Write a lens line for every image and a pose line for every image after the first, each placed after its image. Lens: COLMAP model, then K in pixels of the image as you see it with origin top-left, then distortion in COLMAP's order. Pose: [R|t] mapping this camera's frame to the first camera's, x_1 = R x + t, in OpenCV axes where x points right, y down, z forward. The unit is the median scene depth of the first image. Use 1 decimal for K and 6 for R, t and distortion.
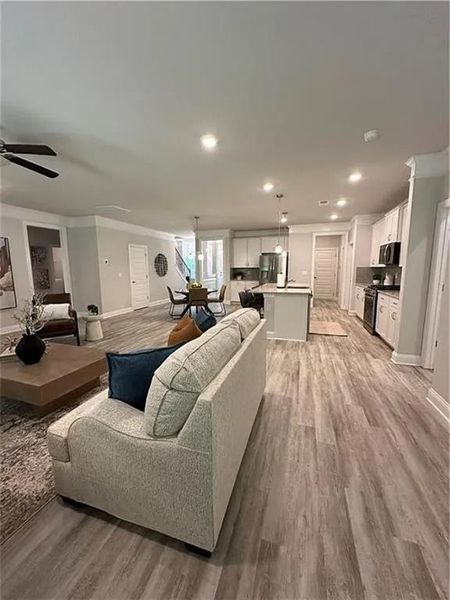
lens RADIAL K [[238.4, 0, 224.2], [0, 238.4, 299.4], [0, 0, 1]] dist [-0.000765, -0.000320]
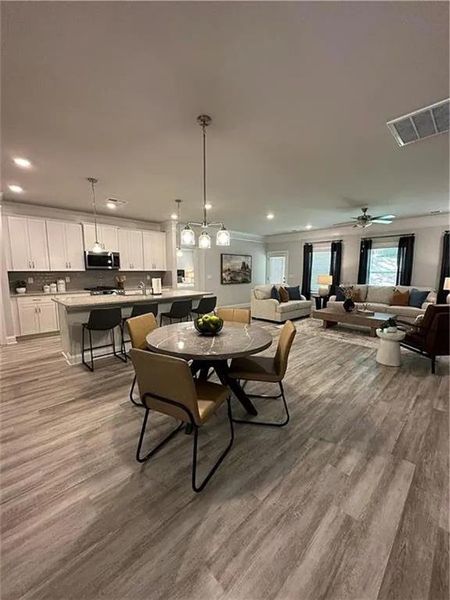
lens RADIAL K [[238.4, 0, 224.2], [0, 238.4, 299.4], [0, 0, 1]] dist [-0.000765, -0.000320]
pose [[-0.885096, -0.047639, 0.462964, -0.964310], [0.069538, 0.970045, 0.232760, -0.560326], [-0.460184, 0.238209, -0.855270, 4.200372]]
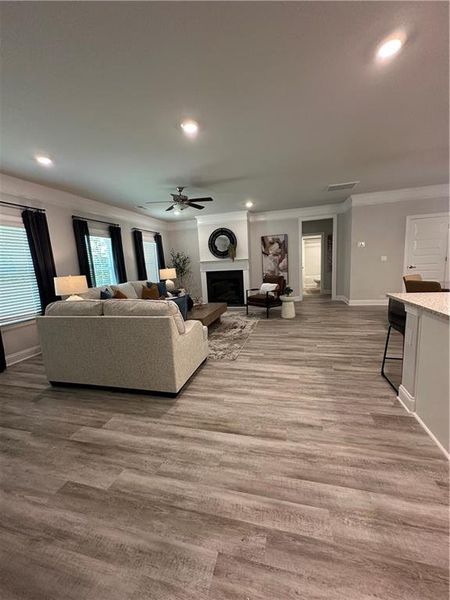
lens RADIAL K [[238.4, 0, 224.2], [0, 238.4, 299.4], [0, 0, 1]] dist [-0.000765, -0.000320]
pose [[0.056434, 0.155433, -0.986233, 1.267074], [-0.075917, 0.985616, 0.150992, -0.155246], [0.995516, 0.066351, 0.067422, 1.392599]]
